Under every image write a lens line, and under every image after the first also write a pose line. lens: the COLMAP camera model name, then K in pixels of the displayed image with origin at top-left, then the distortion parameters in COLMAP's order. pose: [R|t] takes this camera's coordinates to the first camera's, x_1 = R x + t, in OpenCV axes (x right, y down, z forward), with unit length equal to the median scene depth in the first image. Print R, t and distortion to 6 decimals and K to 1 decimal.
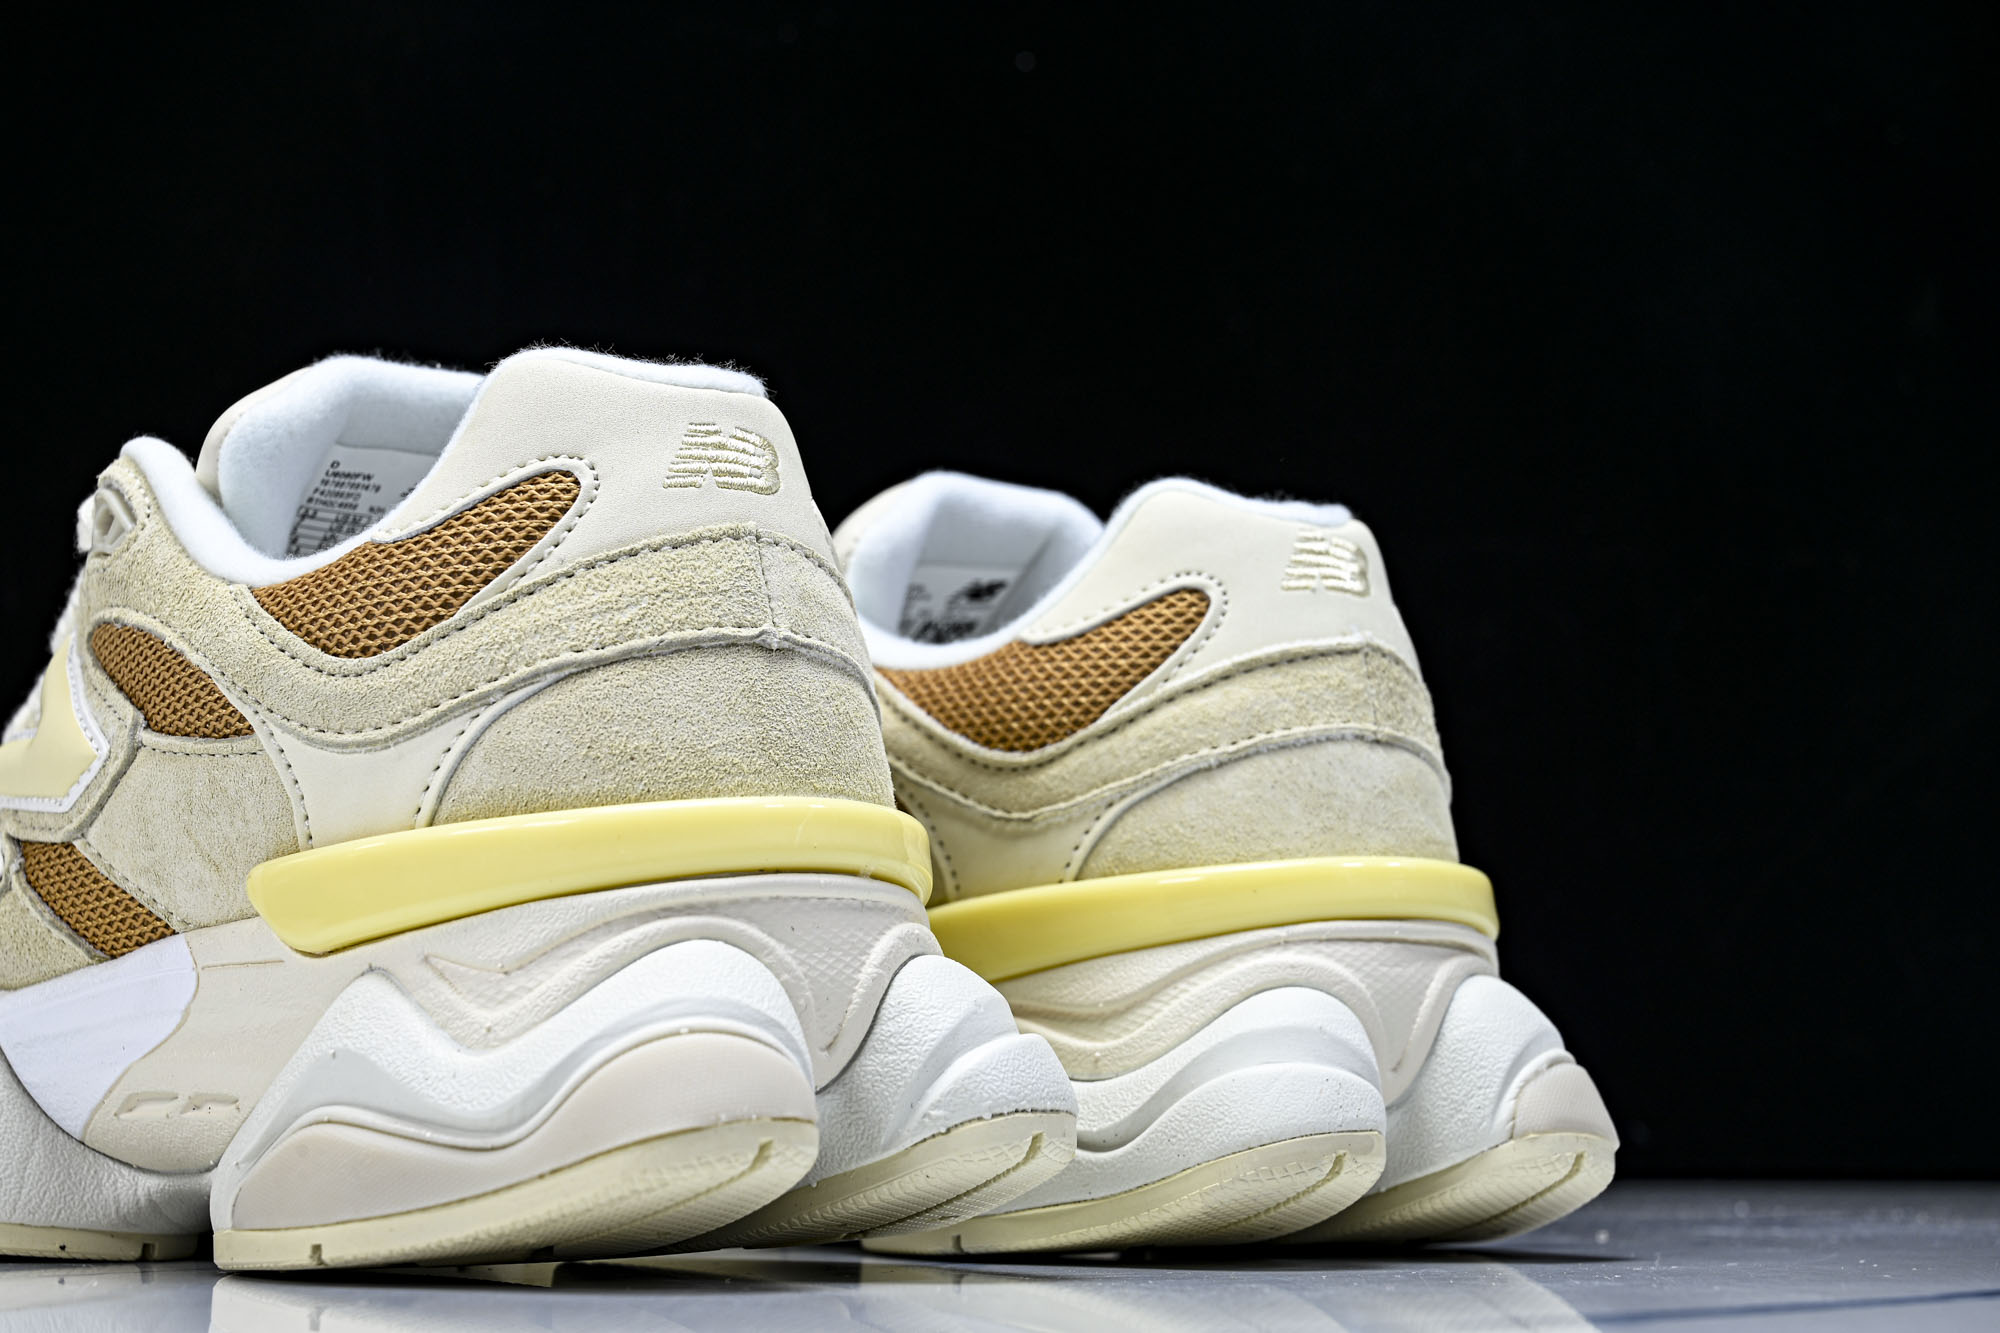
lens RADIAL K [[3517.7, 0, 992.2], [0, 3517.7, 654.2], [0, 0, 1]] dist [-0.010864, 0.000000]
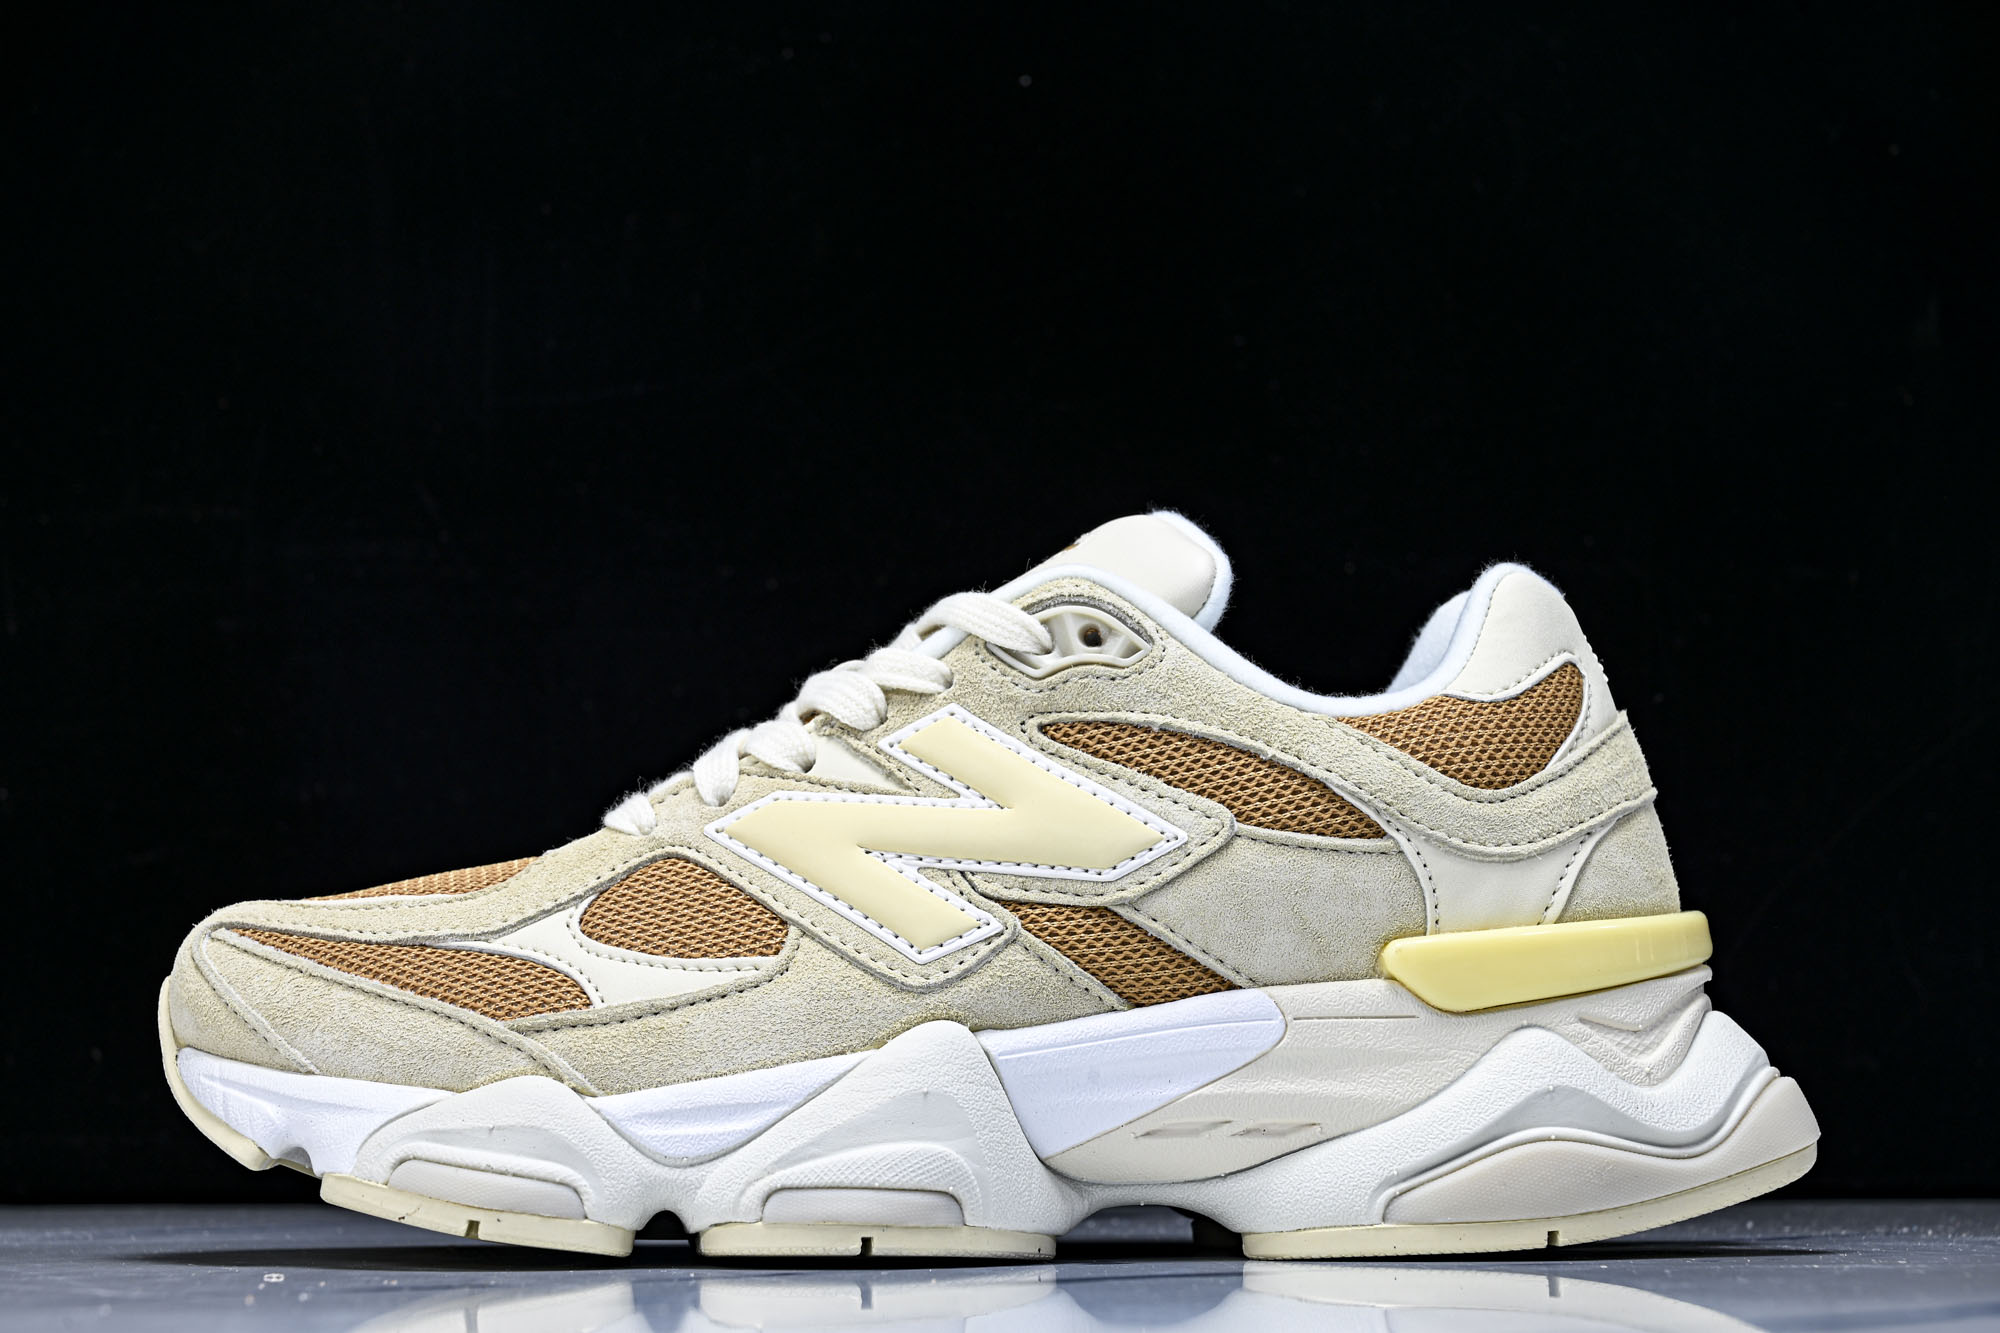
lens RADIAL K [[3517.7, 0, 996.7], [0, 3517.7, 651.3], [0, 0, 1]] dist [-0.010864, 0.000000]
pose [[0.613855, 0.097004, 0.783436, -1.335451], [-0.097688, 0.994128, -0.046549, 0.029074], [-0.783351, -0.047958, 0.619727, 0.325494]]
